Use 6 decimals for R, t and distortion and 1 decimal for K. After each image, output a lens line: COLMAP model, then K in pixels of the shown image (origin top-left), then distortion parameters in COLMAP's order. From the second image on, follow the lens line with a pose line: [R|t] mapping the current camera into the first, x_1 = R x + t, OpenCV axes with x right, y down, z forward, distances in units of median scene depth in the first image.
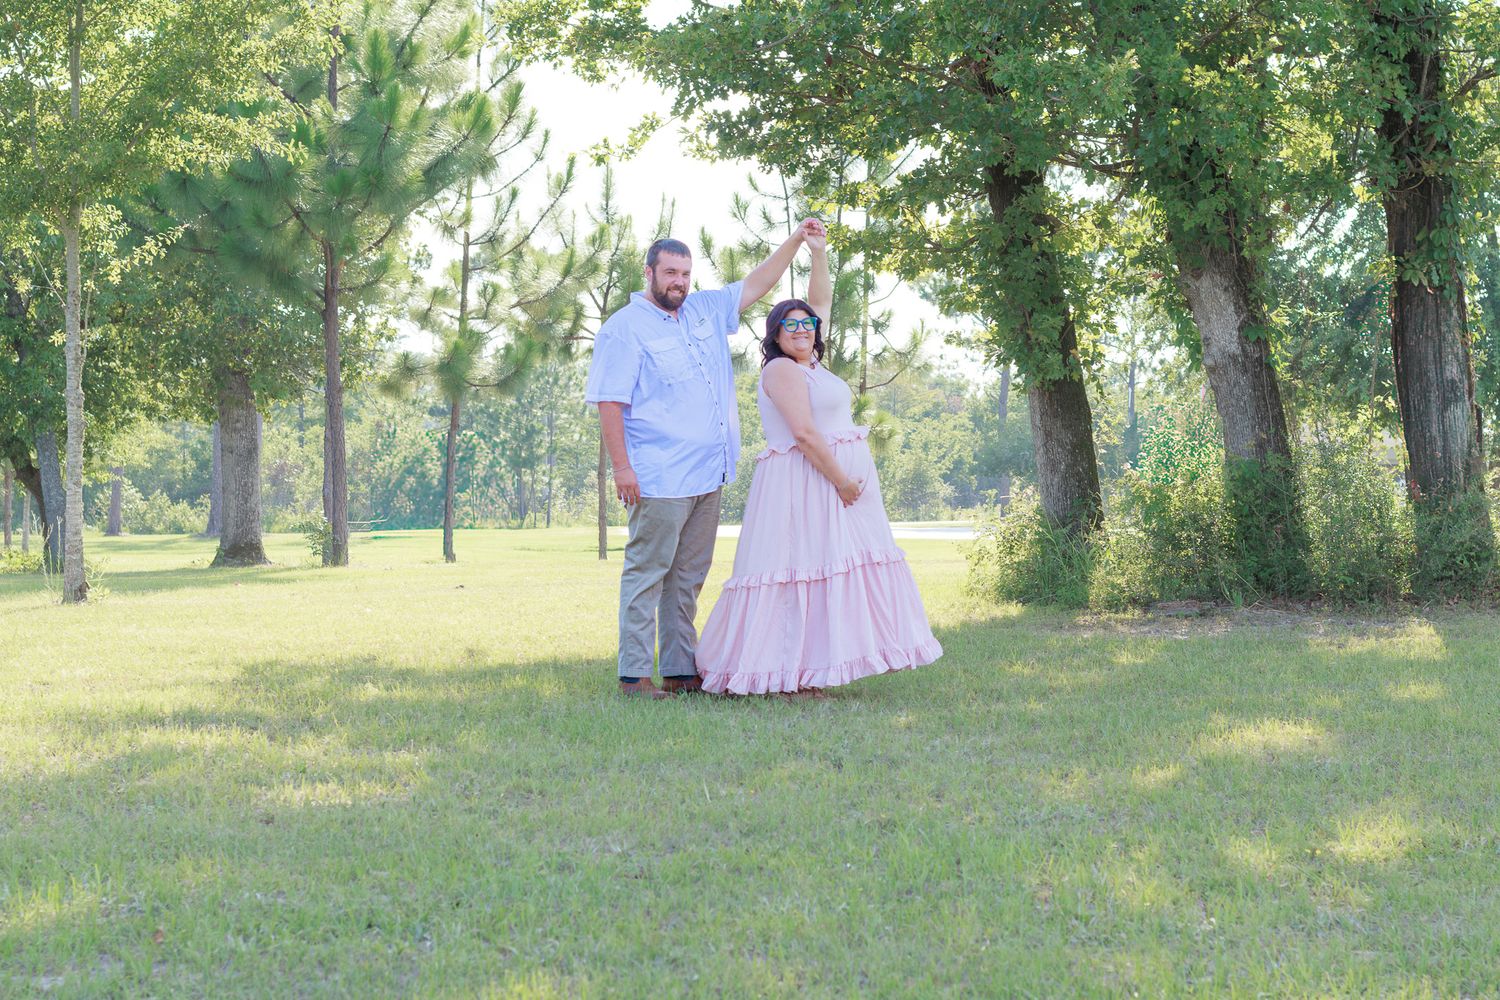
lens RADIAL K [[3566.1, 0, 749.8], [0, 3566.1, 631.0], [0, 0, 1]] dist [0.015322, -0.352050]
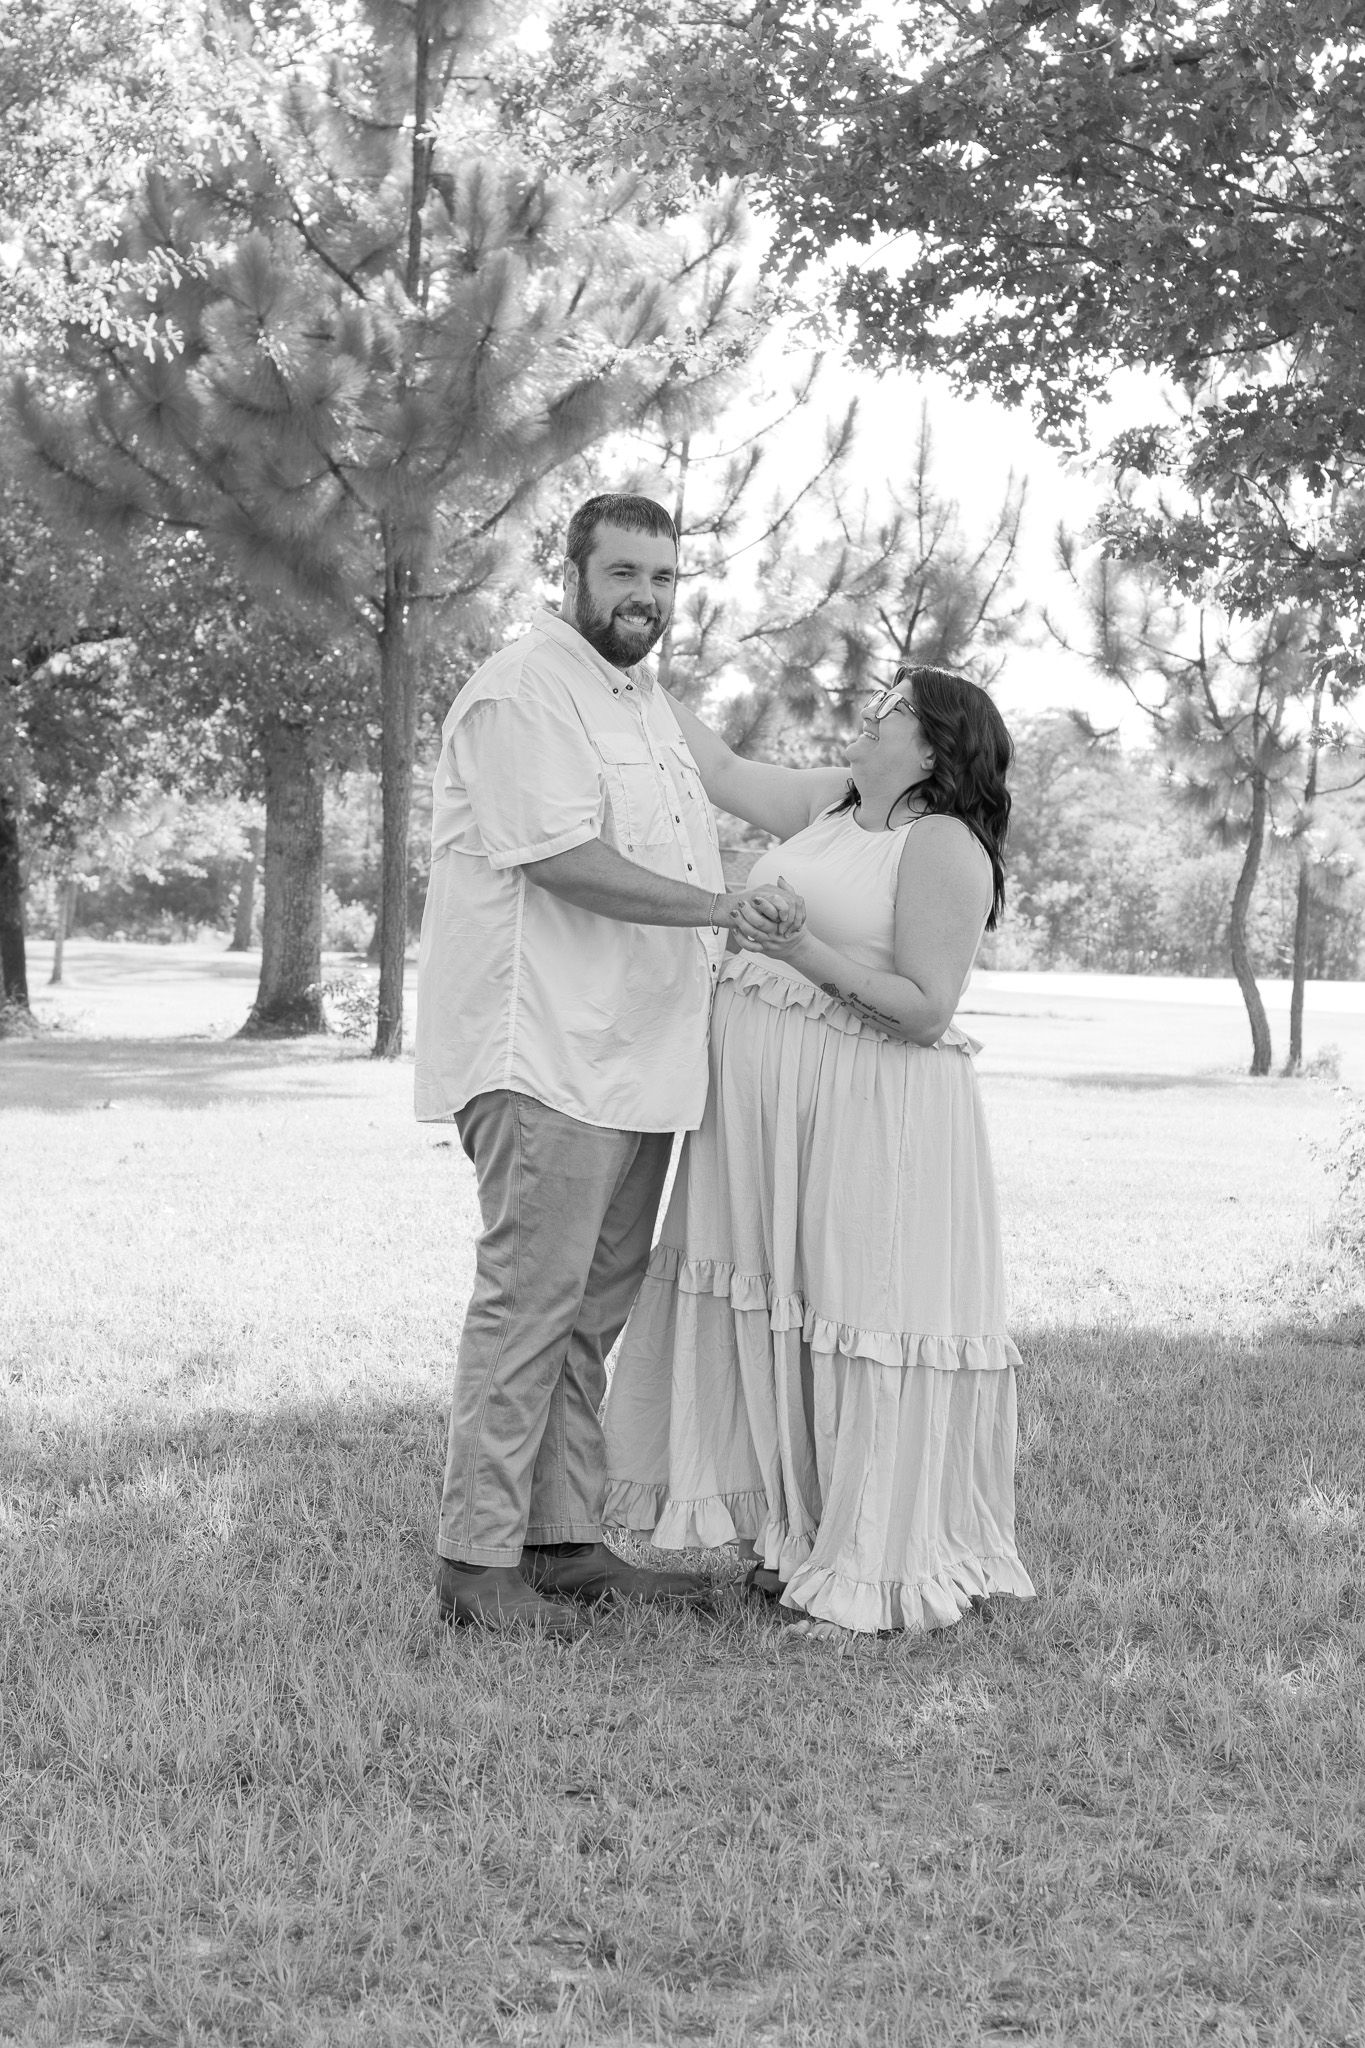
lens RADIAL K [[5261.2, 0, 680.5], [0, 5261.2, 1073.4], [0, 0, 1]] dist [-0.006383, 0.005708]
pose [[0.994038, 0.048756, -0.097524, 0.021237], [-0.049588, 0.998751, -0.006128, -0.012846], [0.097103, 0.010928, 0.995214, 0.126056]]
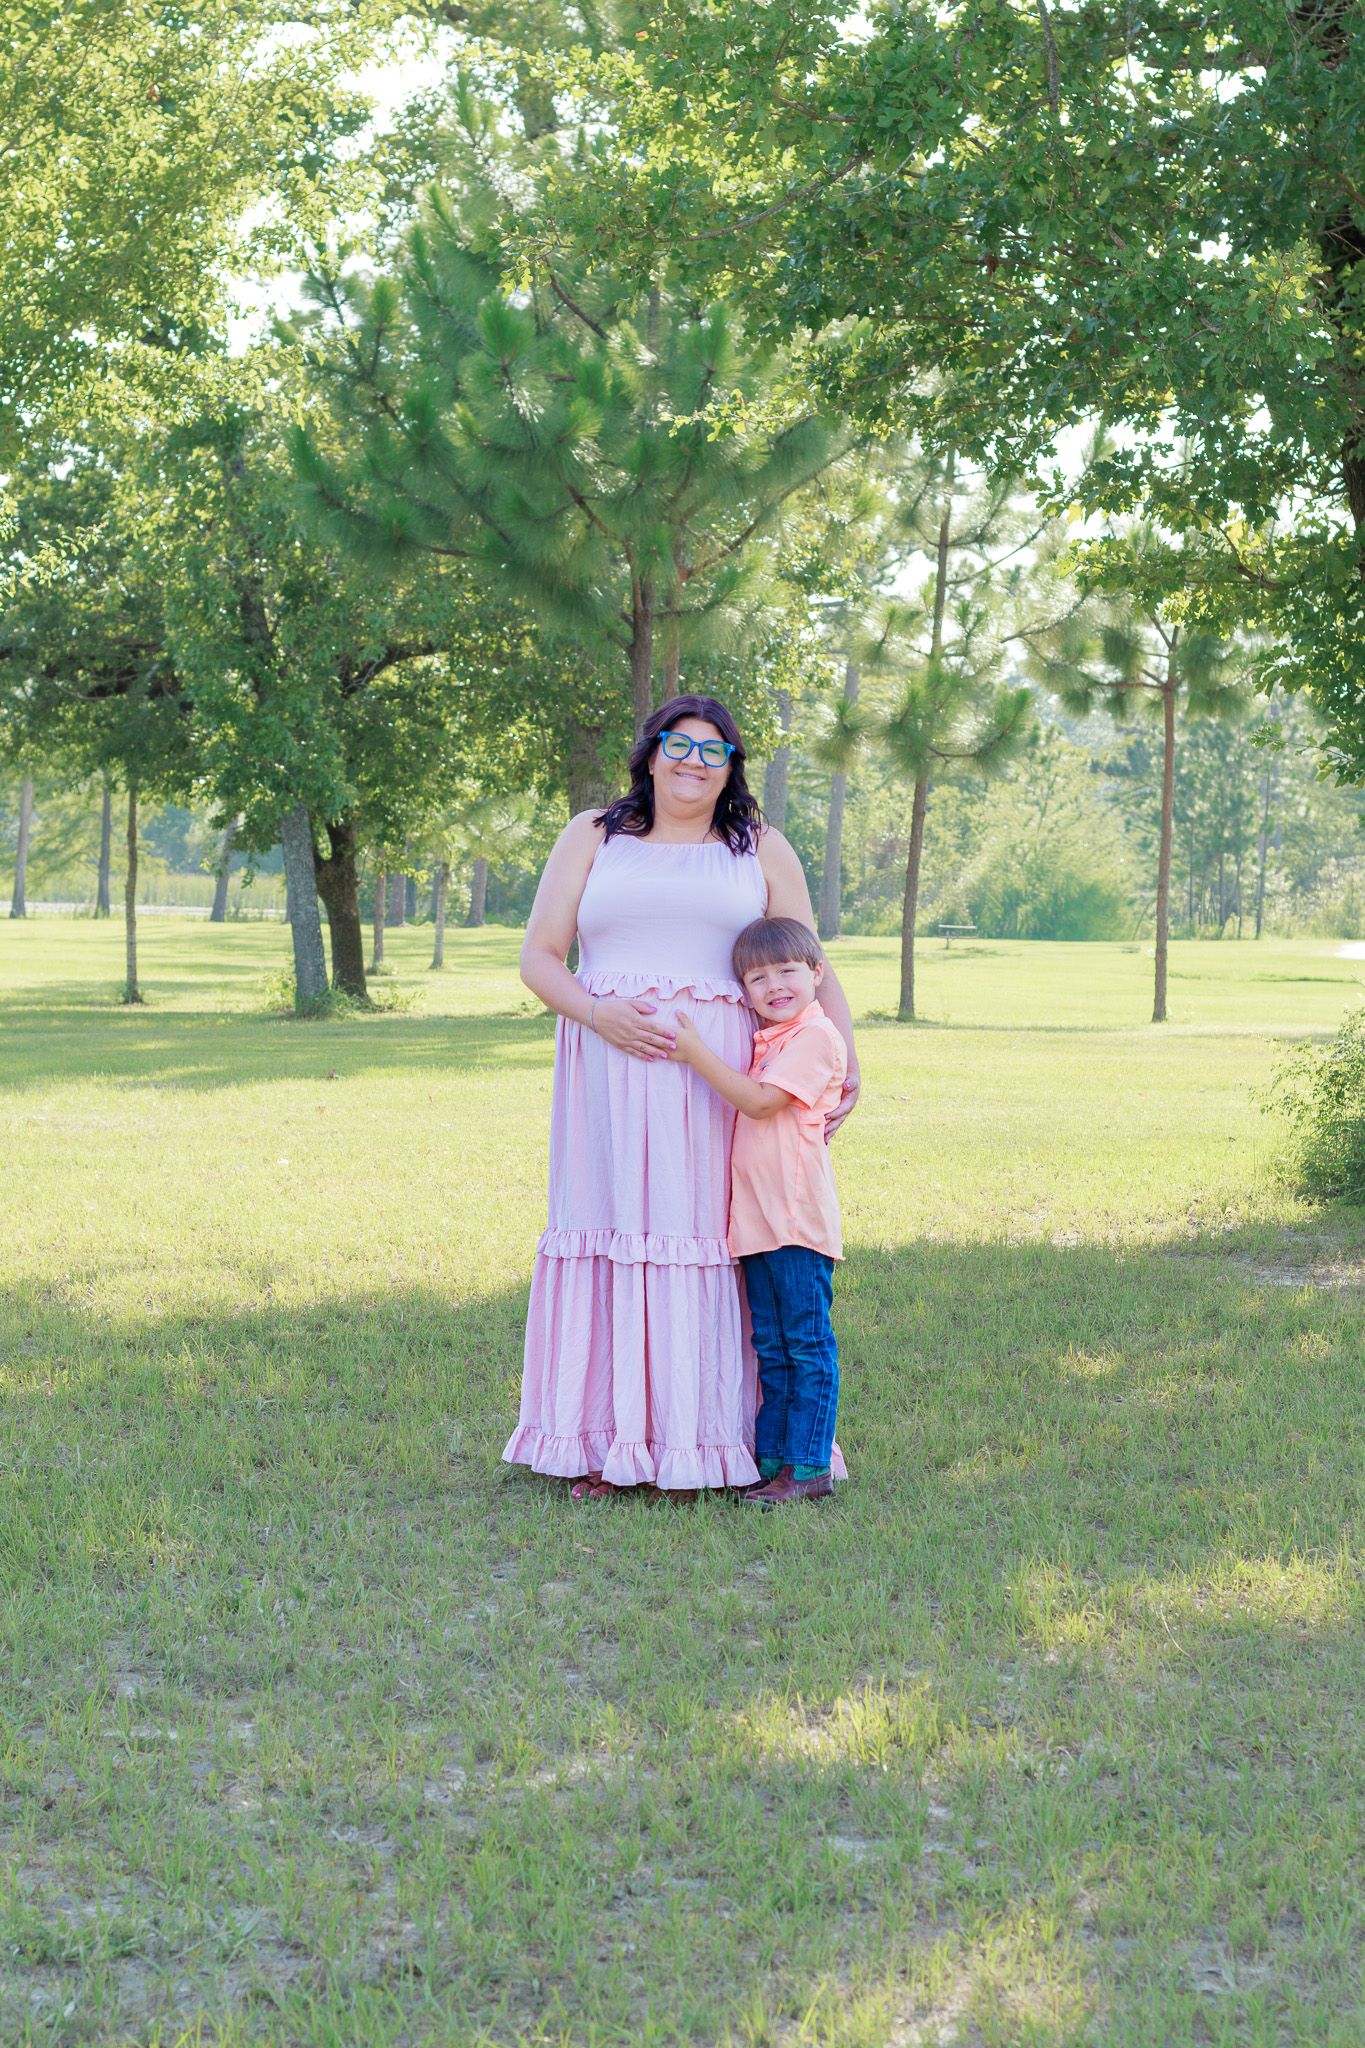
lens RADIAL K [[4970.8, 0, 679.1], [0, 4970.8, 1075.8], [0, 0, 1]] dist [0.038254, -0.319416]
pose [[0.983915, 0.033237, -0.175516, 0.056094], [-0.033183, 0.999444, 0.003243, -0.013214], [0.175526, 0.002634, 0.984471, 0.090127]]
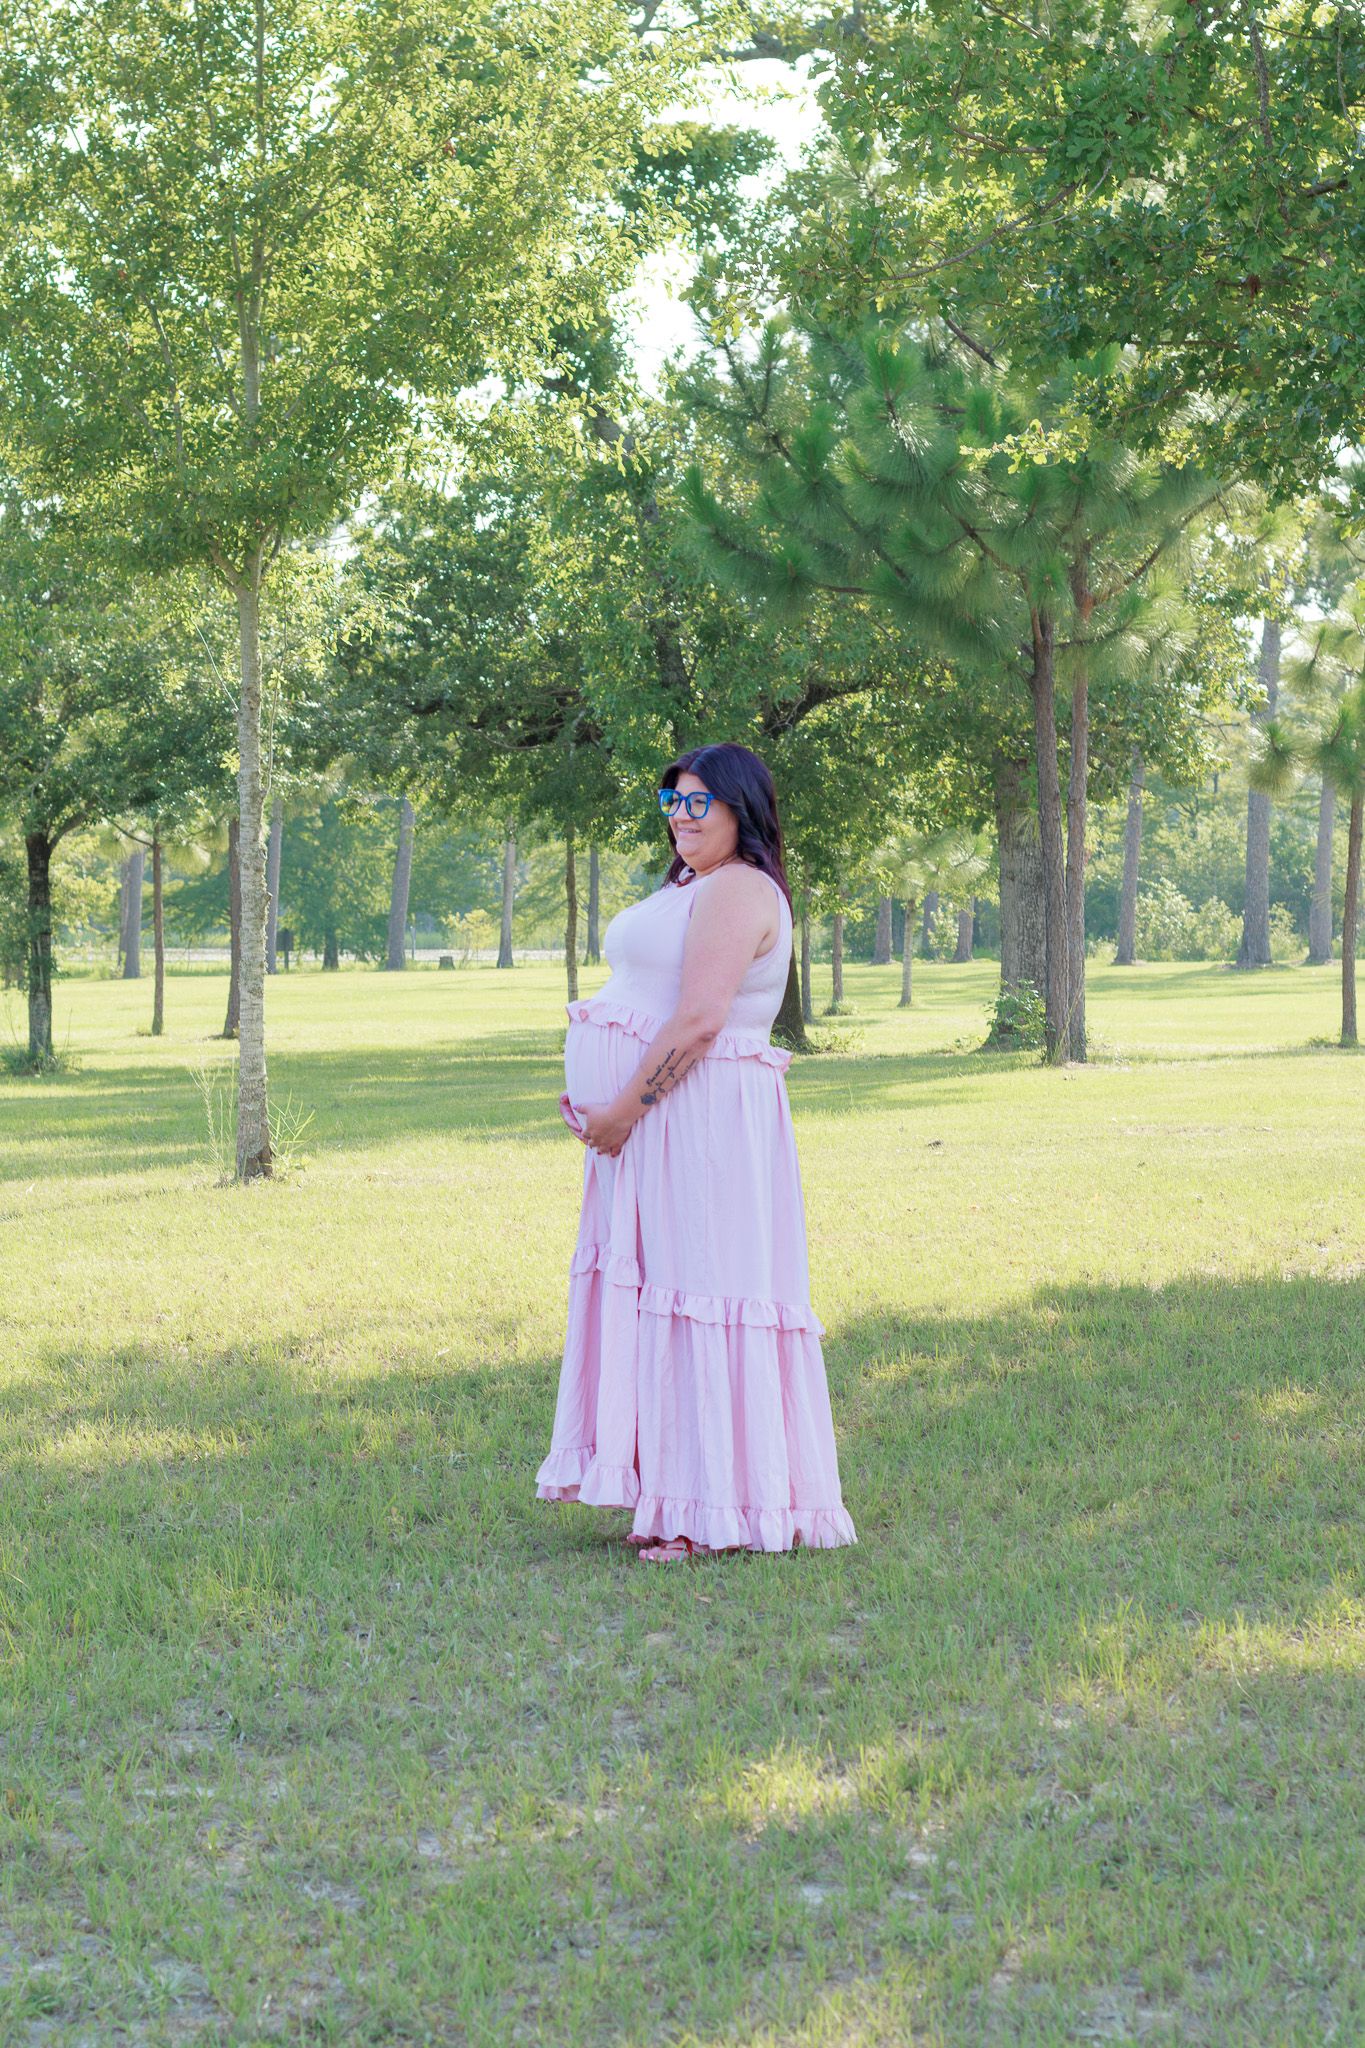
lens RADIAL K [[5018.4, 0, 725.3], [0, 5018.4, 1140.9], [0, 0, 1]] dist [0.012257, -0.357726]
pose [[0.964426, 0.007517, -0.264246, 0.073112], [-0.004880, 0.999932, 0.010637, -0.014067], [0.264308, -0.008969, 0.964397, 0.092019]]
